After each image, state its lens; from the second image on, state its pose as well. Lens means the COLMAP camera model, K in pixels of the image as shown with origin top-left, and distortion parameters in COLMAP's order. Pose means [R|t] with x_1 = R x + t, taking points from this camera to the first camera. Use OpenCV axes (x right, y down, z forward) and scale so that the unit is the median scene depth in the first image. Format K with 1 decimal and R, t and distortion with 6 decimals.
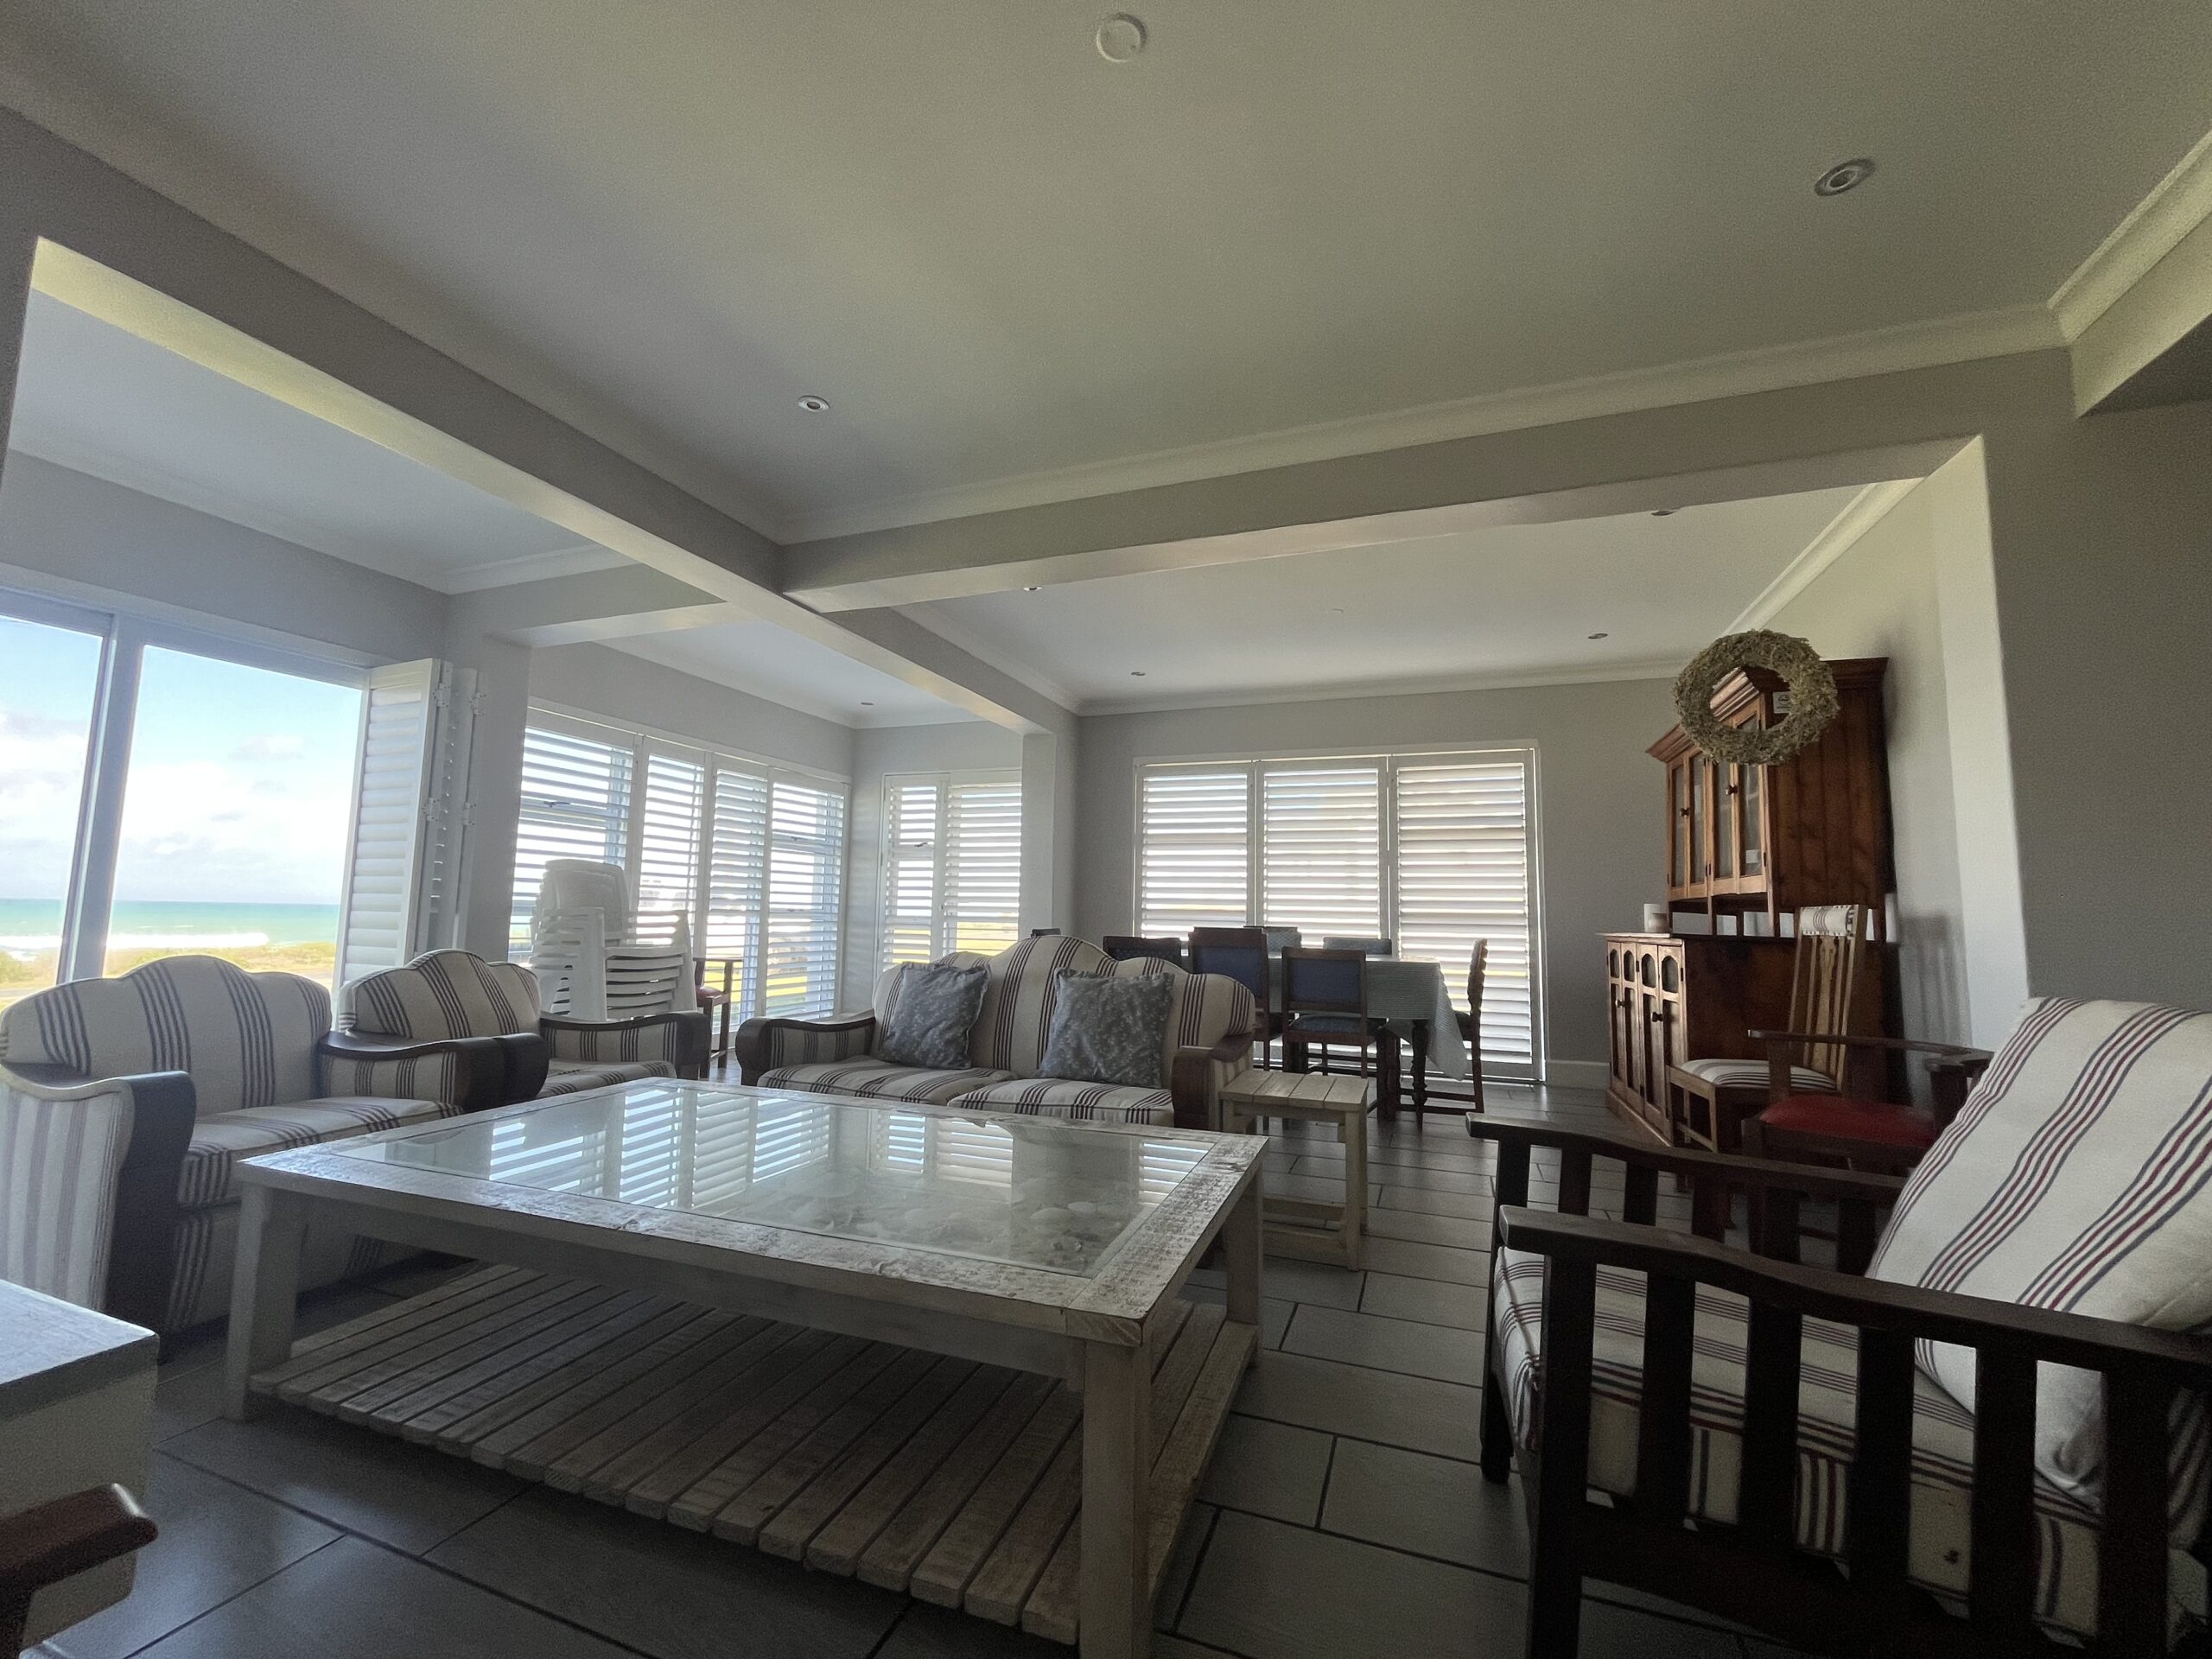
lens RADIAL K [[899.3, 0, 1107.0], [0, 899.3, 824.5], [0, 0, 1]] dist [-0.003028, 0.000408]
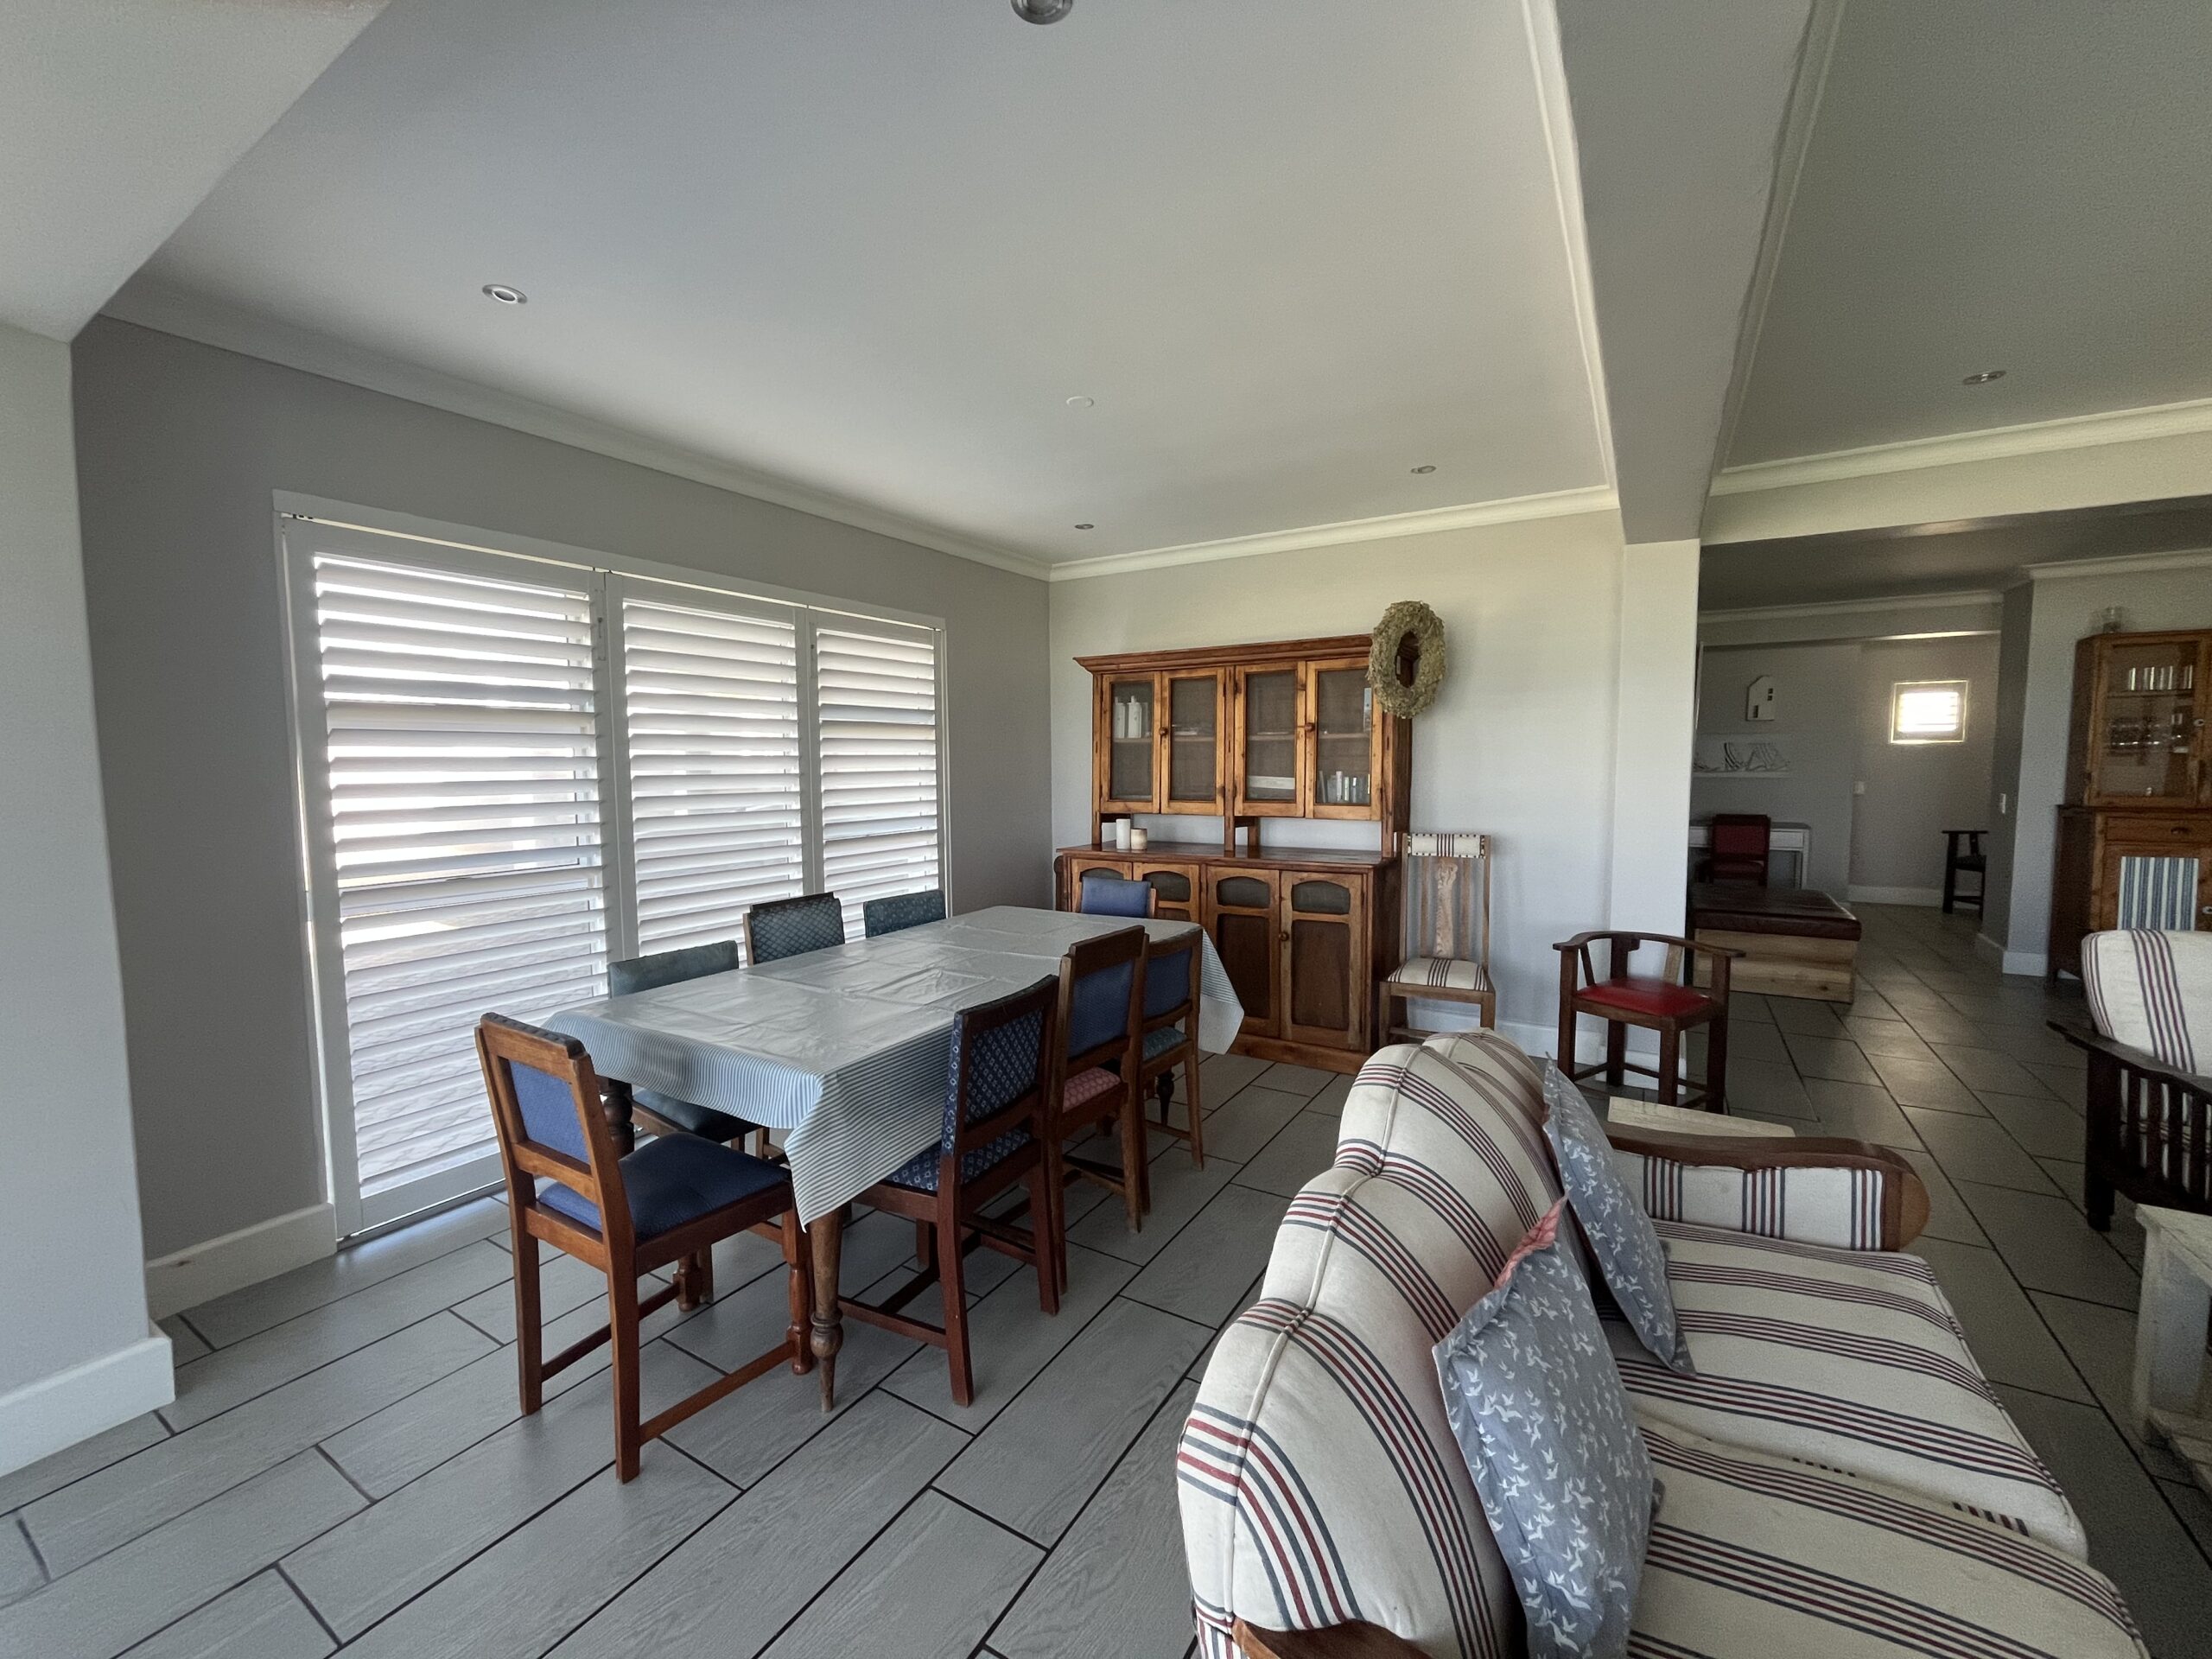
lens RADIAL K [[899.3, 0, 1101.6], [0, 899.3, 825.4], [0, 0, 1]] dist [-0.003028, 0.000408]
pose [[0.196993, -0.092189, 0.976061, -0.548902], [-0.088813, 0.989798, 0.111411, -0.020492], [-0.976374, -0.108634, 0.186796, 1.208603]]
